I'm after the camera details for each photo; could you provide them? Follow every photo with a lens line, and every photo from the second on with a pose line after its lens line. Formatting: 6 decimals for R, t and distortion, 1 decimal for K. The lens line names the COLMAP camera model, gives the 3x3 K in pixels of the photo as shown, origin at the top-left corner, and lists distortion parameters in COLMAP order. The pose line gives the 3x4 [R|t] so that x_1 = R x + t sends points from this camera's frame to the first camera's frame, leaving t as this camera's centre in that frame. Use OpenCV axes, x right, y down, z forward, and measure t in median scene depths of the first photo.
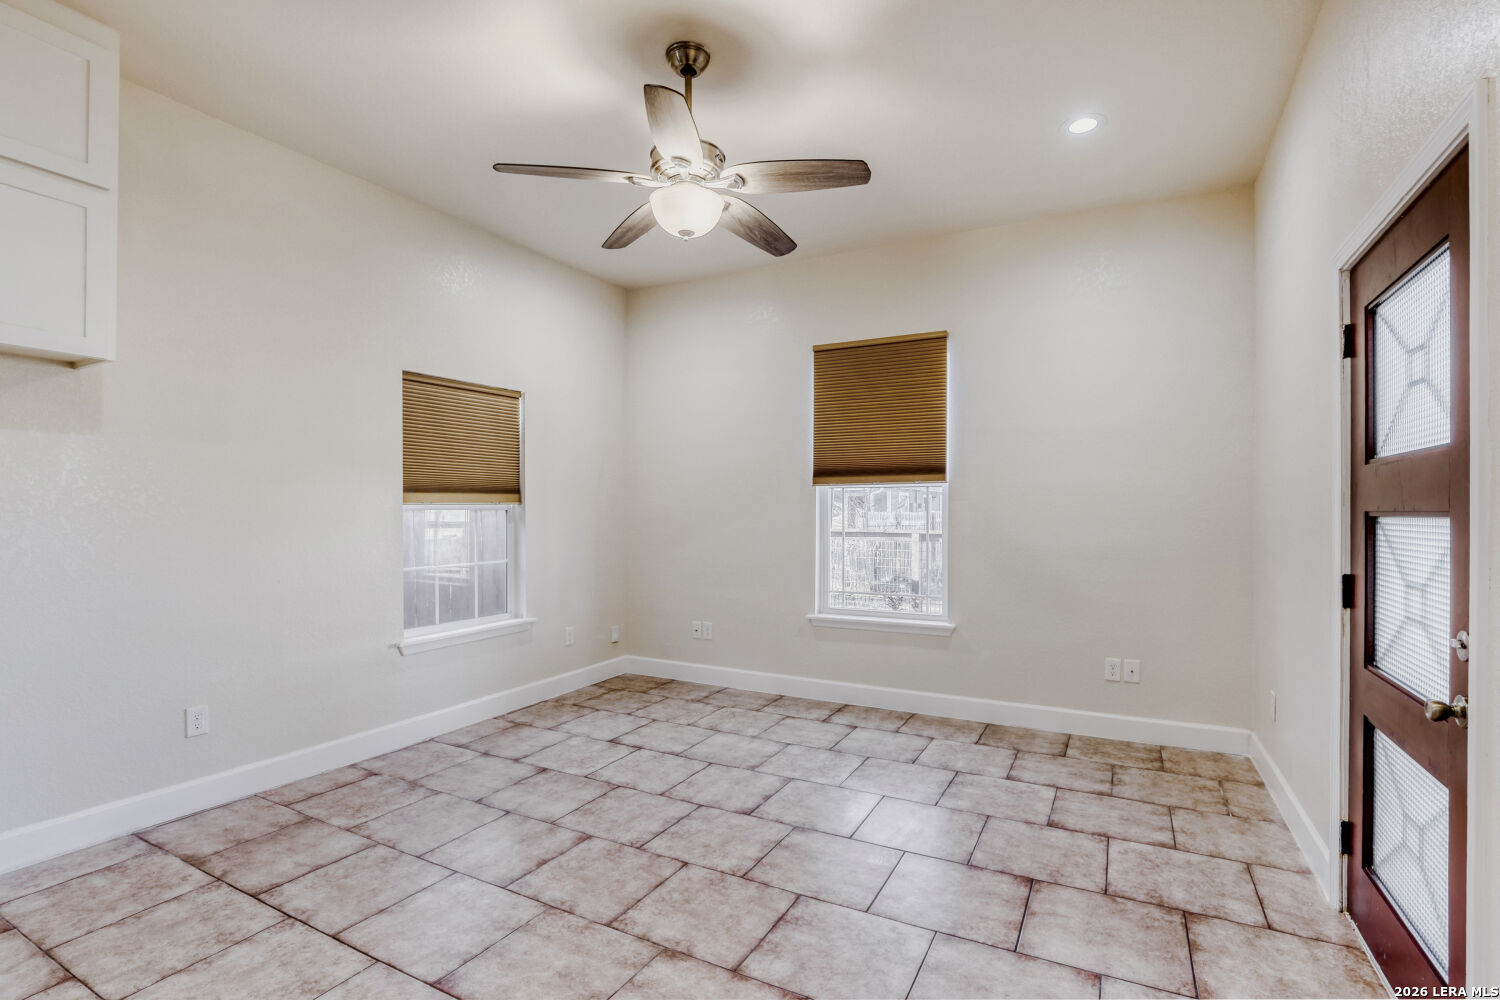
lens RADIAL K [[695.2, 0, 749.3], [0, 695.2, 517.2], [0, 0, 1]] dist [-0.020679, 0.000883]
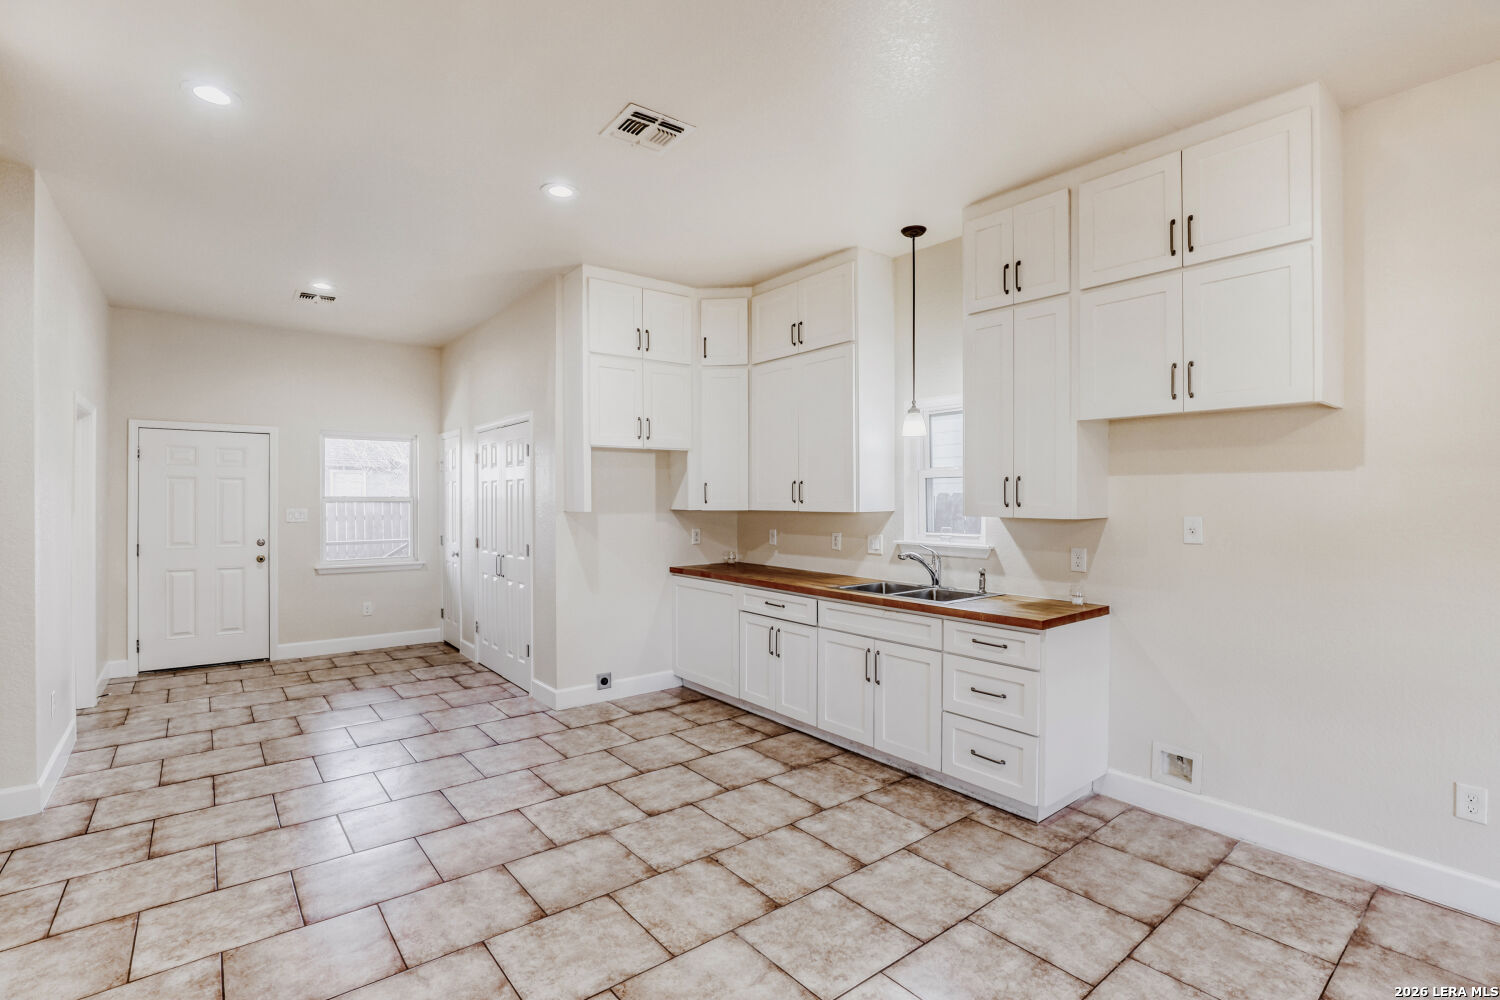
lens RADIAL K [[692.2, 0, 755.0], [0, 692.2, 504.1], [0, 0, 1]] dist [-0.024816, 0.001399]
pose [[-0.379433, 0.001619, -0.925218, 0.213324], [-0.008392, 0.999951, 0.005191, -0.047436], [0.925181, 0.009734, -0.379401, 0.393852]]
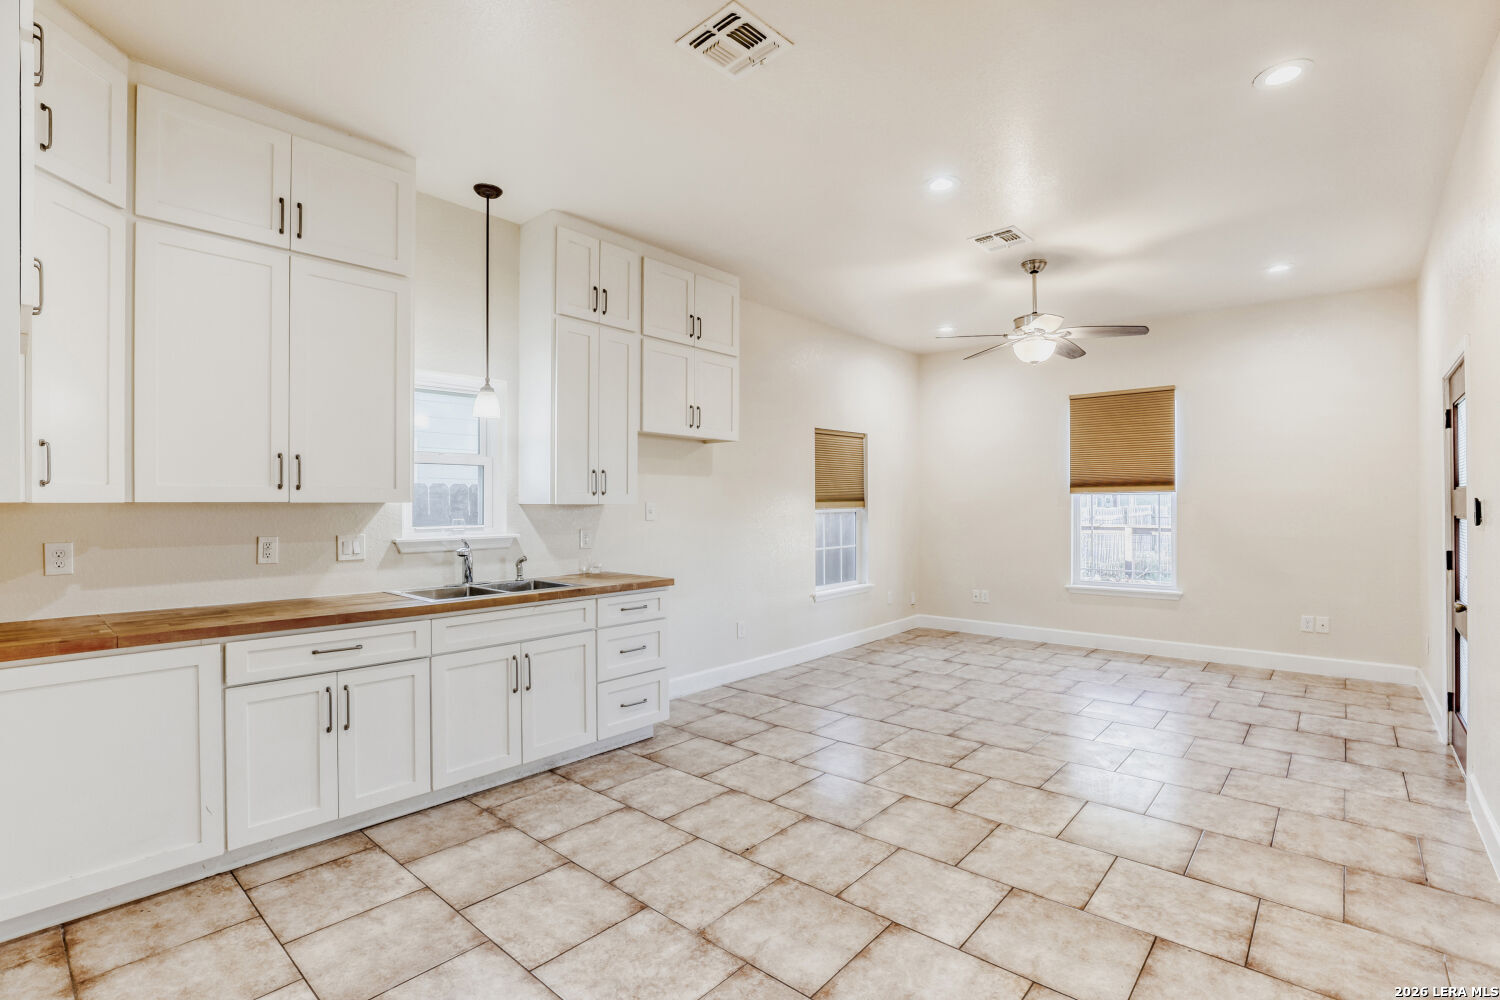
lens RADIAL K [[692.2, 0, 755.0], [0, 692.2, 504.1], [0, 0, 1]] dist [-0.024816, 0.001399]
pose [[0.976637, -0.006084, -0.214808, -0.288876], [0.004101, 0.999945, -0.009679, -0.016808], [0.214855, 0.008572, 0.976608, -0.630747]]
